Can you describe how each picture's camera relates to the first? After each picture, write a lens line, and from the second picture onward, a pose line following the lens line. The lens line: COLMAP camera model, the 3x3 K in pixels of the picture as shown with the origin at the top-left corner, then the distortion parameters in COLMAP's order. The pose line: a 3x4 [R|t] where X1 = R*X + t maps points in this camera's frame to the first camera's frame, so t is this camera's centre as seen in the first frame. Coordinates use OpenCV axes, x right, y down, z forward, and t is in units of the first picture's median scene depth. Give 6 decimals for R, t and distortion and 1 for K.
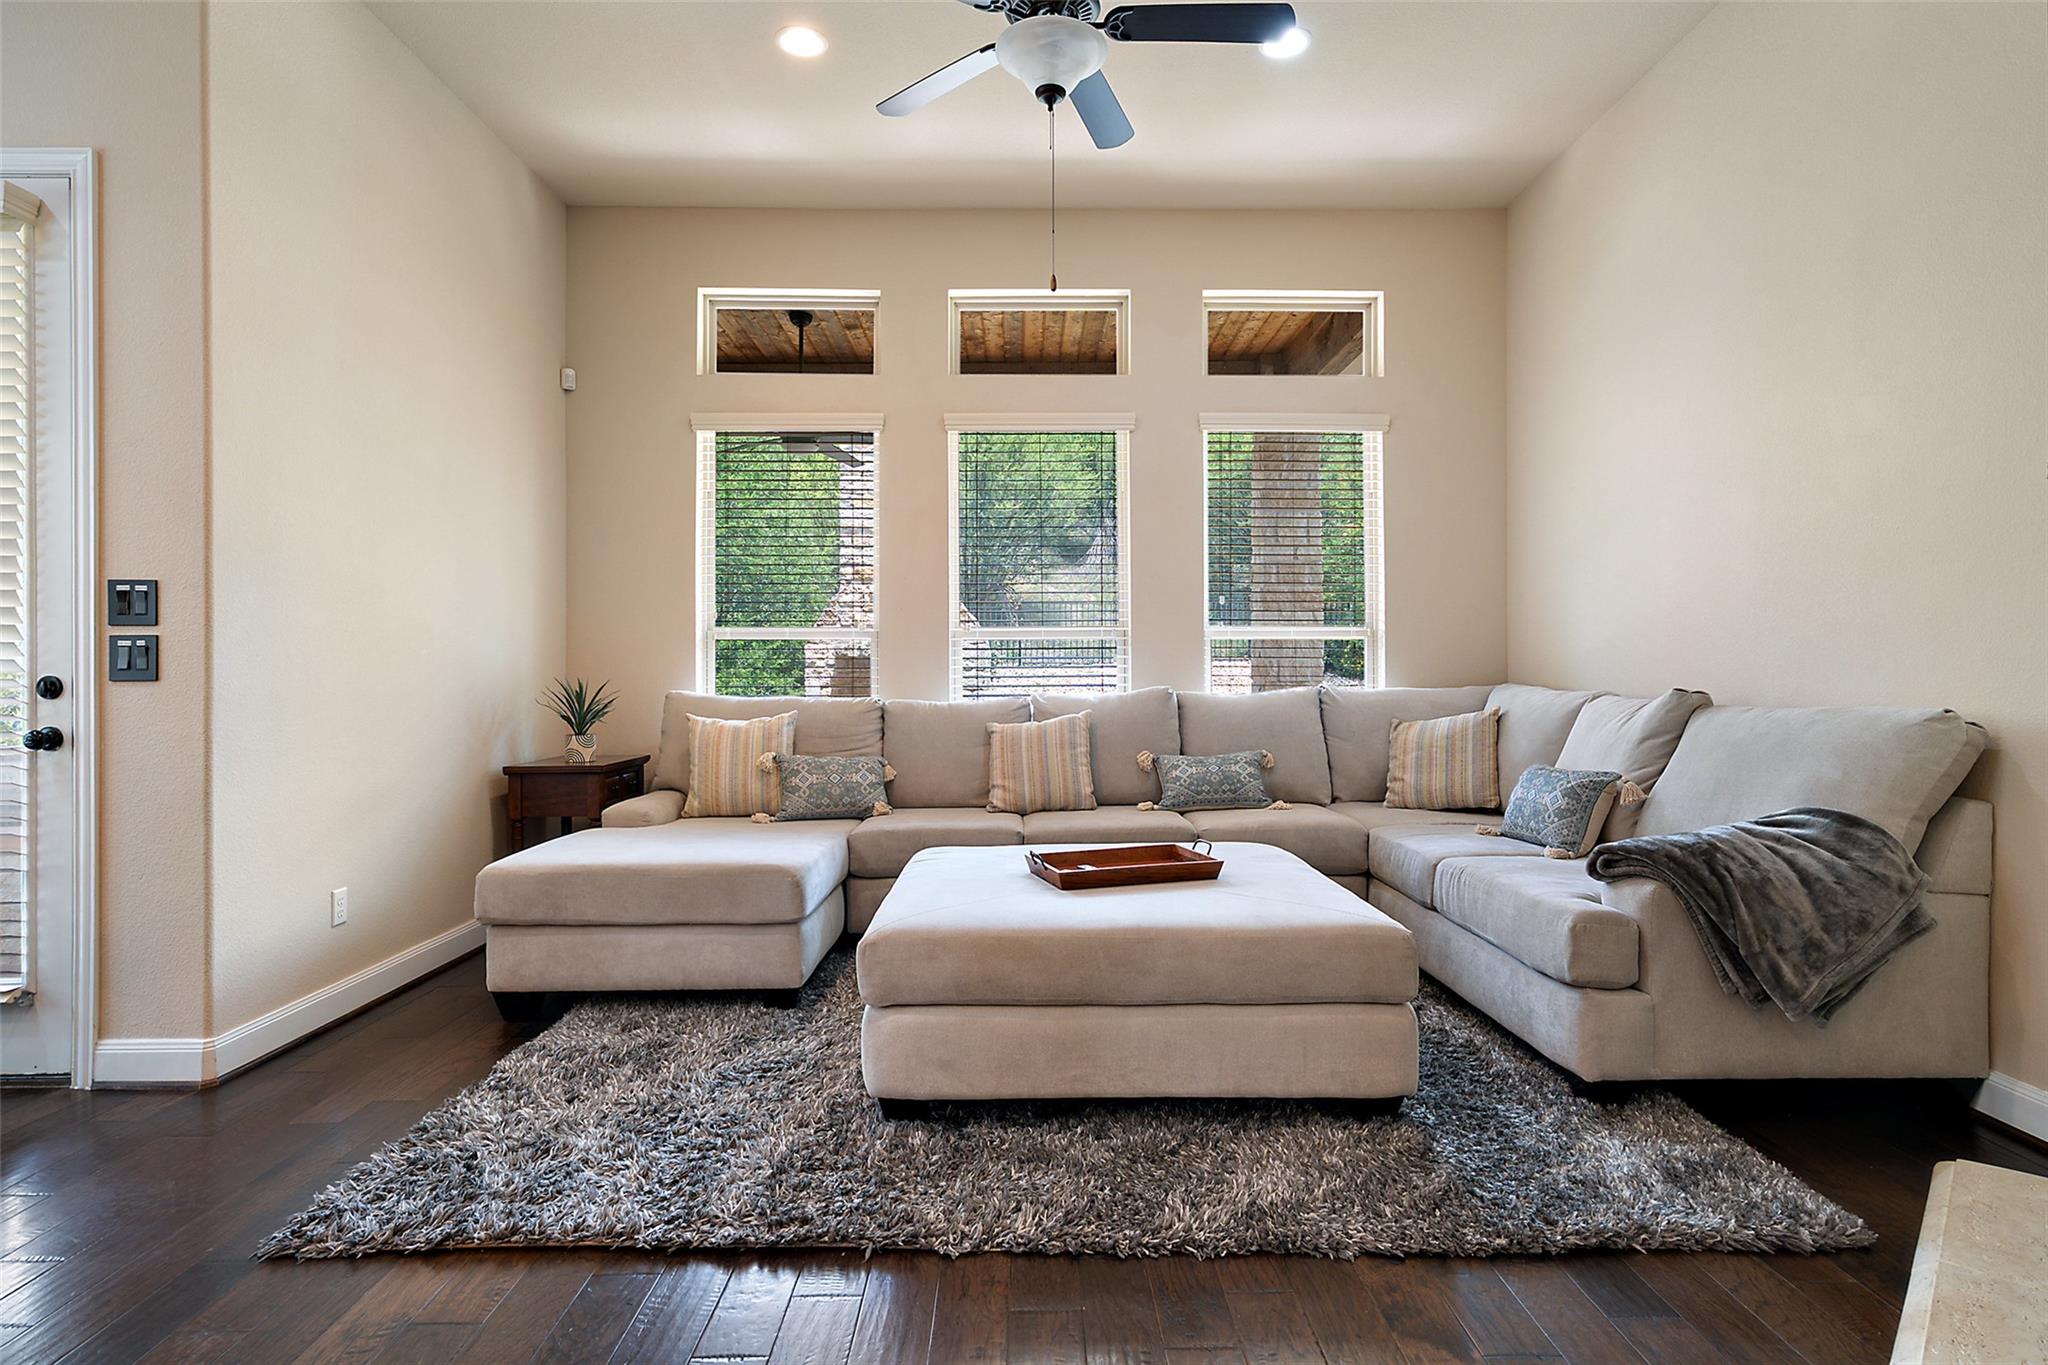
lens RADIAL K [[1049.9, 0, 1032.7], [0, 1049.9, 669.6], [0, 0, 1]] dist [0.003376, 0.002482]
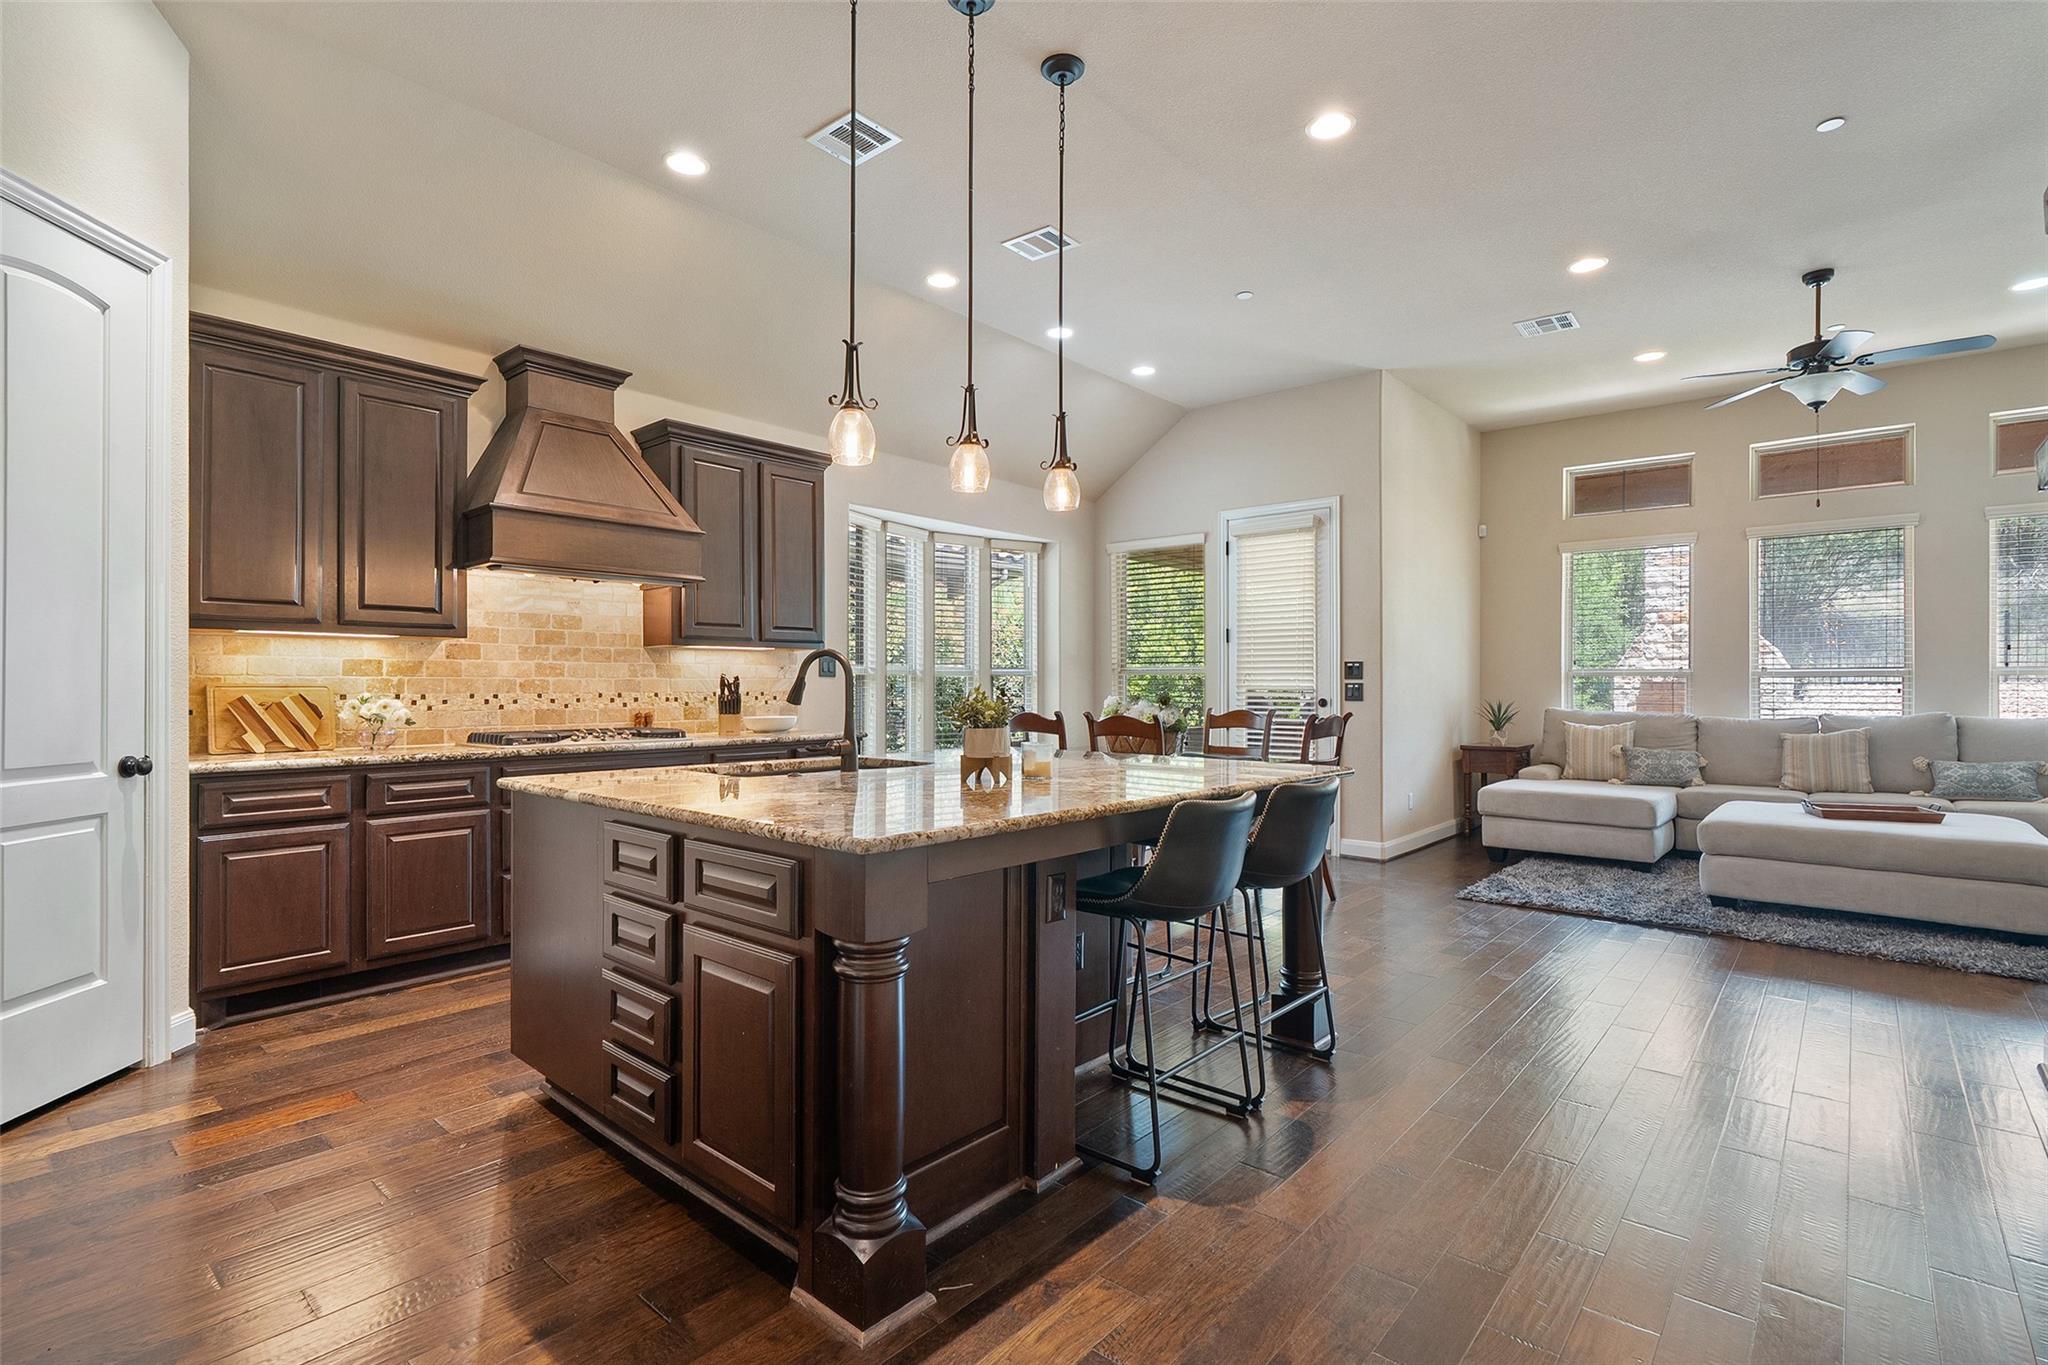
lens RADIAL K [[944.7, 0, 1028.5], [0, 944.7, 687.1], [0, 0, 1]] dist [-0.001843, -0.000140]
pose [[0.744658, 0.006962, -0.667410, 0.061226], [-0.003453, 0.999972, 0.006579, -0.022647], [0.667438, -0.002594, 0.744661, -0.803226]]
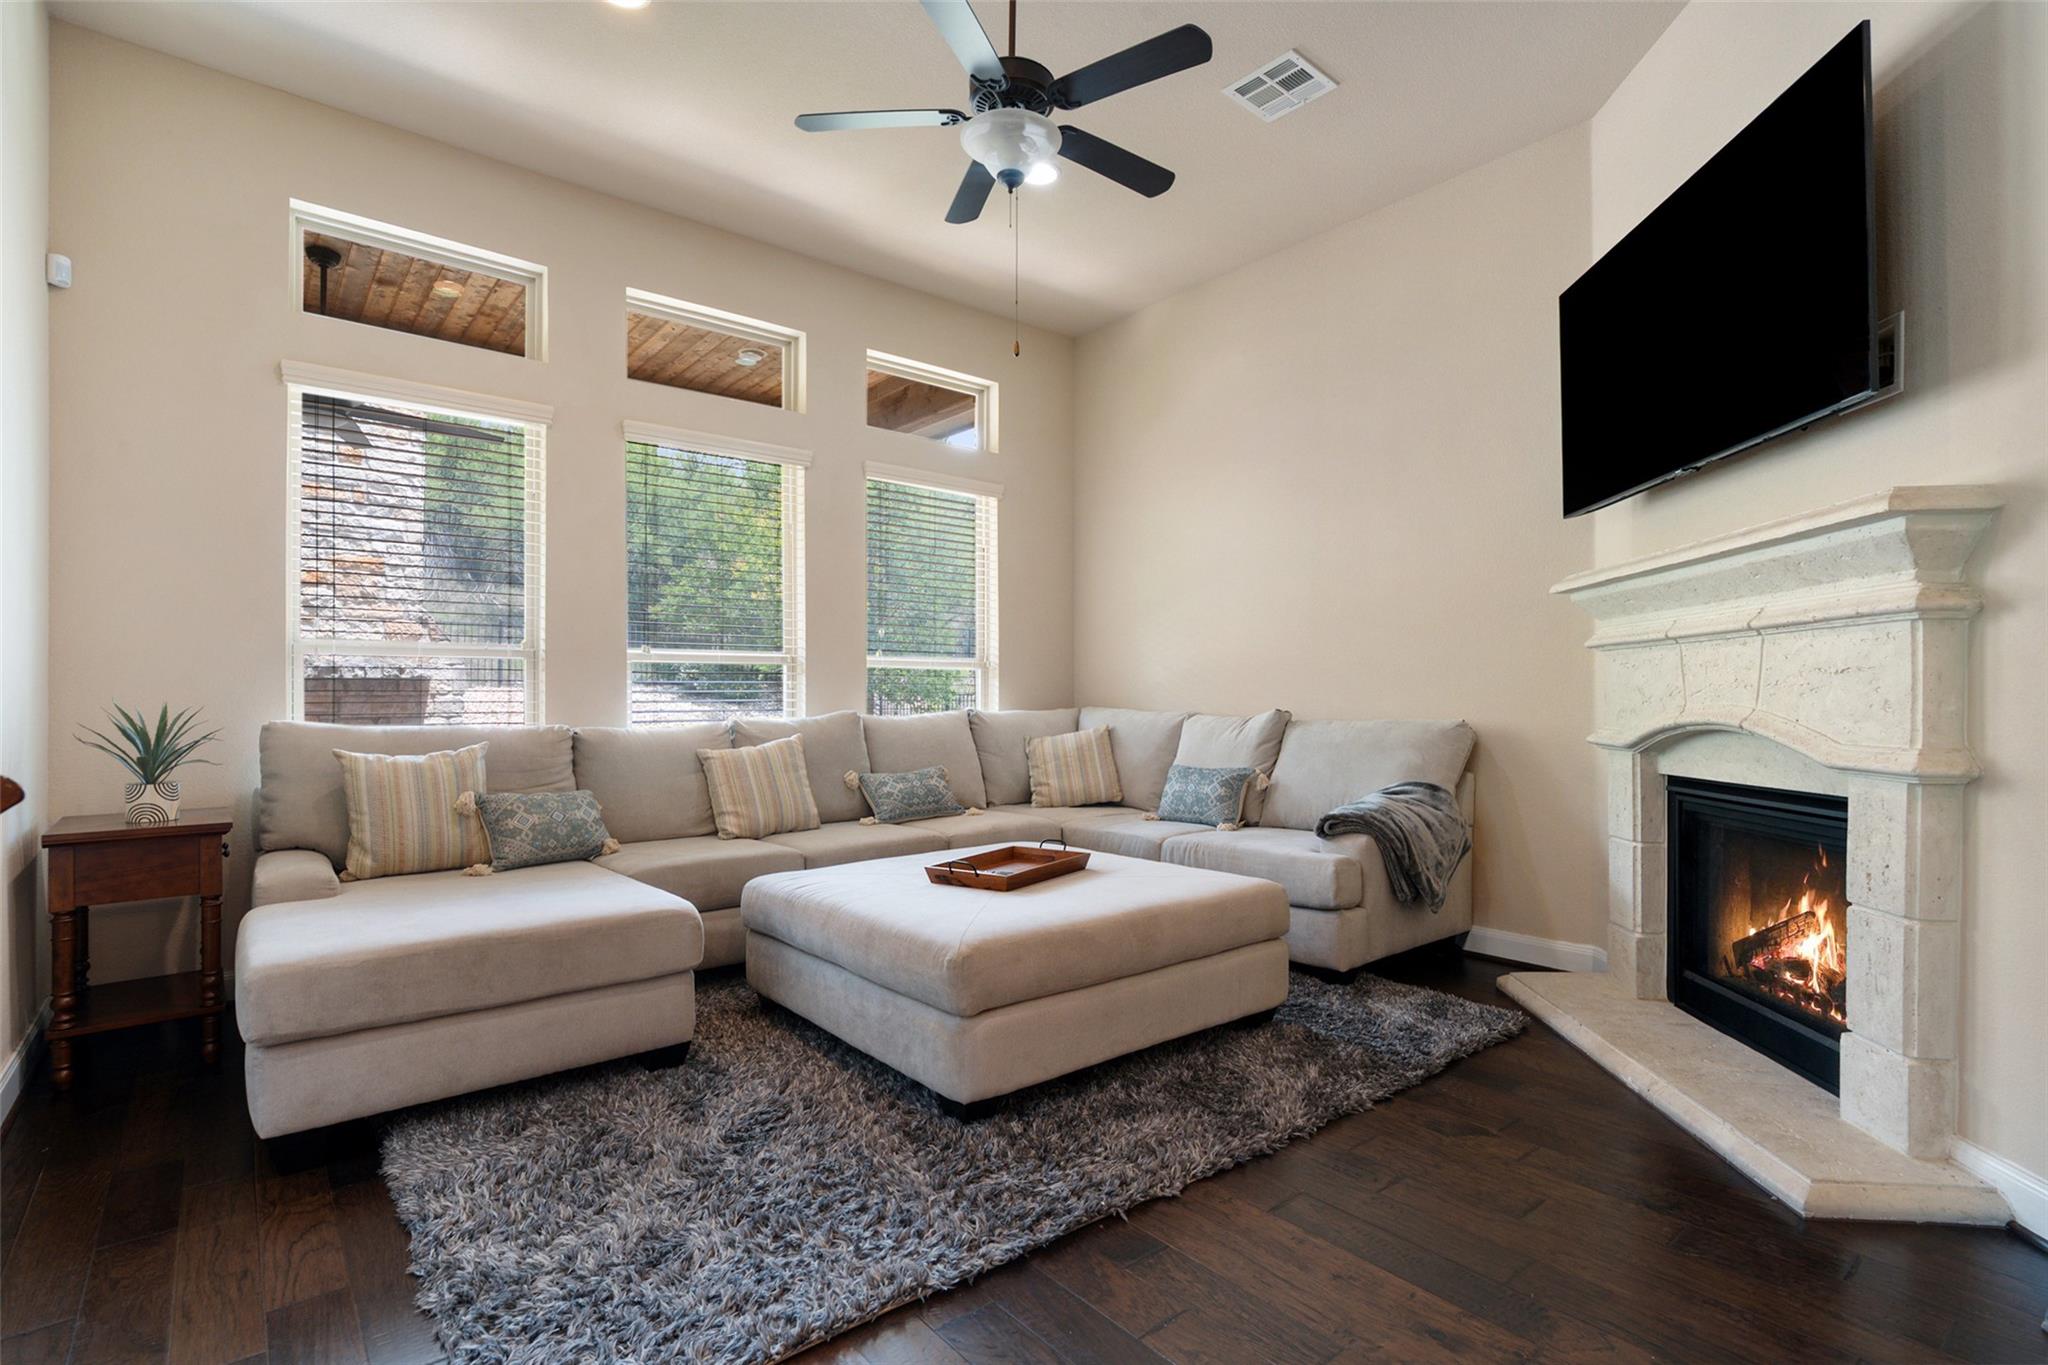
lens RADIAL K [[978.2, 0, 1028.4], [0, 978.2, 695.6], [0, 0, 1]] dist [0.003970, 0.001446]
pose [[0.780252, 0.003459, 0.625455, -0.395559], [-0.003972, 0.999992, -0.000576, 0.000814], [-0.625452, -0.002035, 0.780260, 0.111644]]
